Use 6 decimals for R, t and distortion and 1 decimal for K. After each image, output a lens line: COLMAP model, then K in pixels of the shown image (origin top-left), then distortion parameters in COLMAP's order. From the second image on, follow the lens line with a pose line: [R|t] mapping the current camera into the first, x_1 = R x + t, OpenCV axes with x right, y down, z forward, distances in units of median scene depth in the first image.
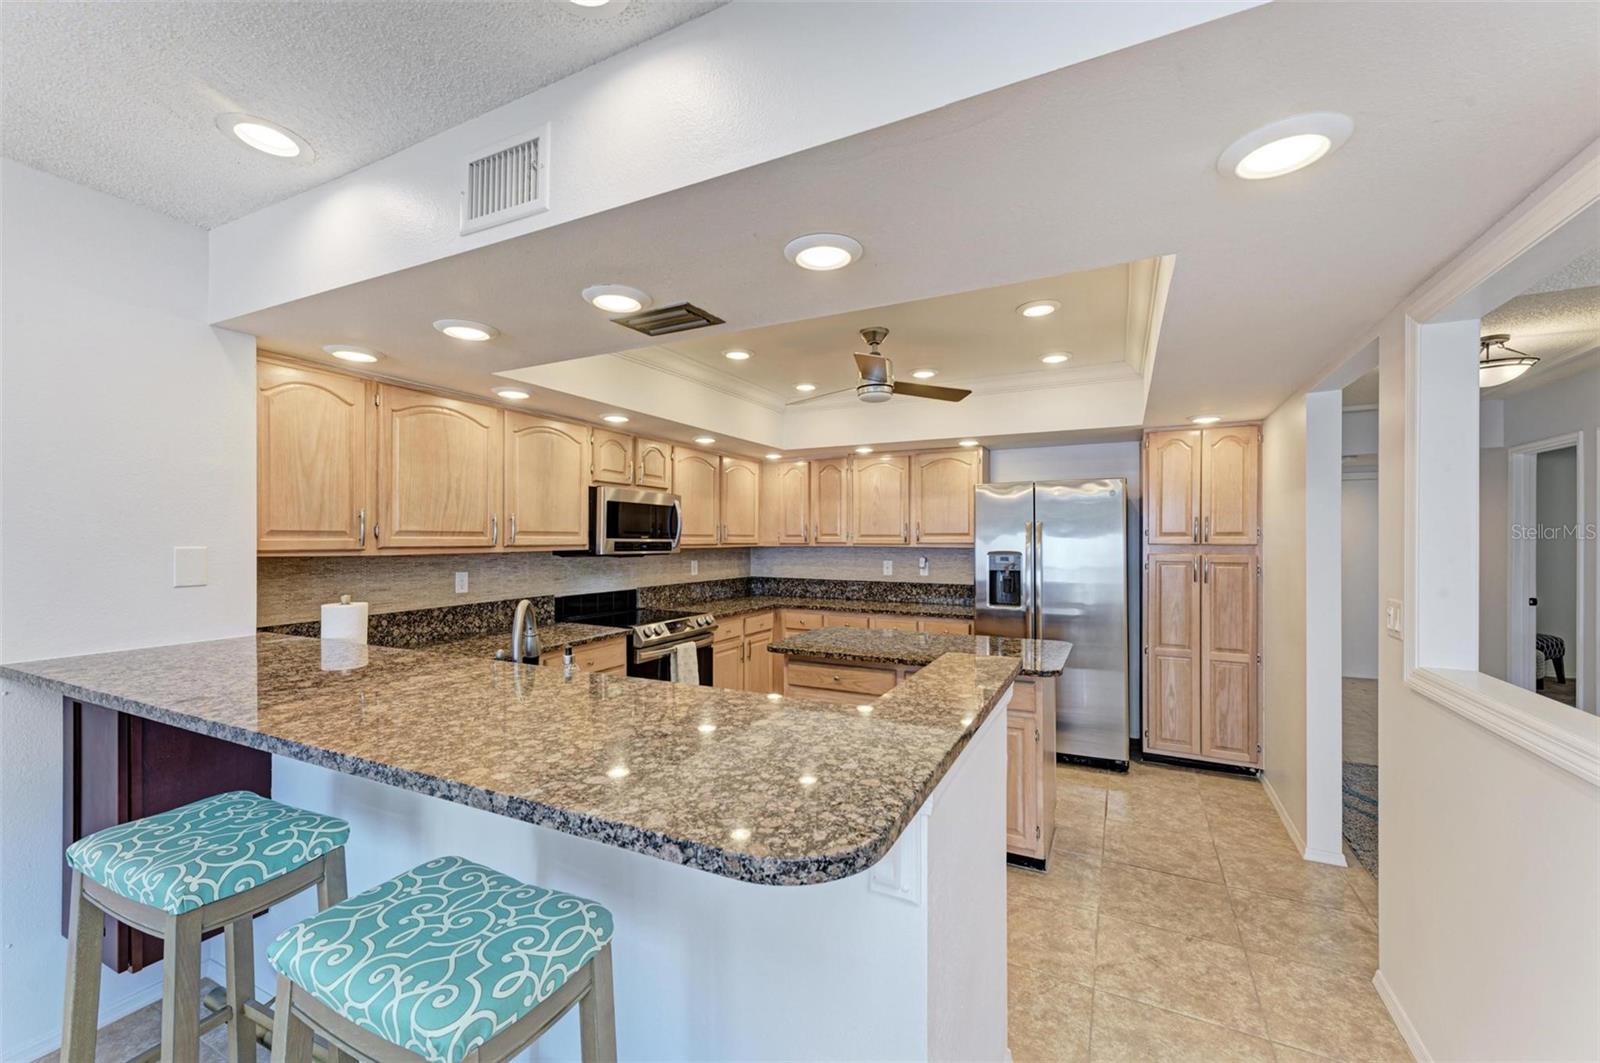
lens RADIAL K [[636.6, 0, 801.4], [0, 636.6, 536.2], [0, 0, 1]] dist [0.014295, -0.000505]
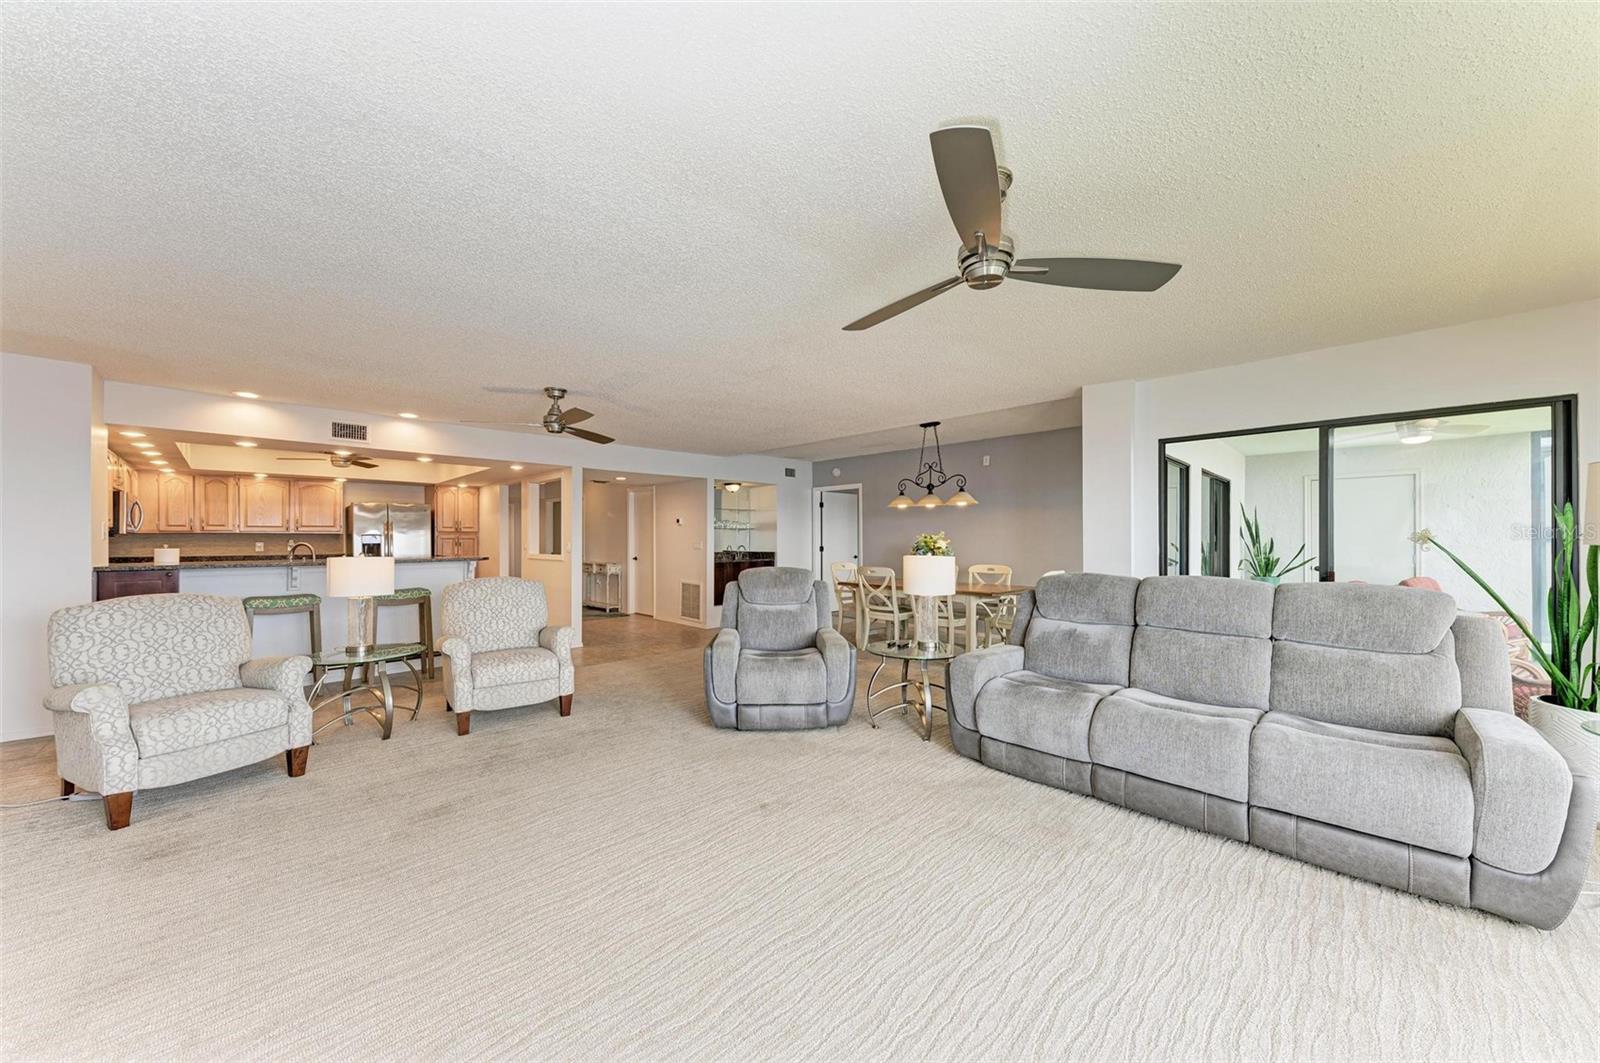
lens RADIAL K [[559.1, 0, 803.1], [0, 559.1, 535.4], [0, 0, 1]] dist [0.027519, -0.011871]
pose [[0.314021, 0.002323, 0.949413, -1.016373], [0.000554, 0.999996, -0.002630, 0.032632], [-0.949416, 0.001352, 0.314018, -0.962228]]
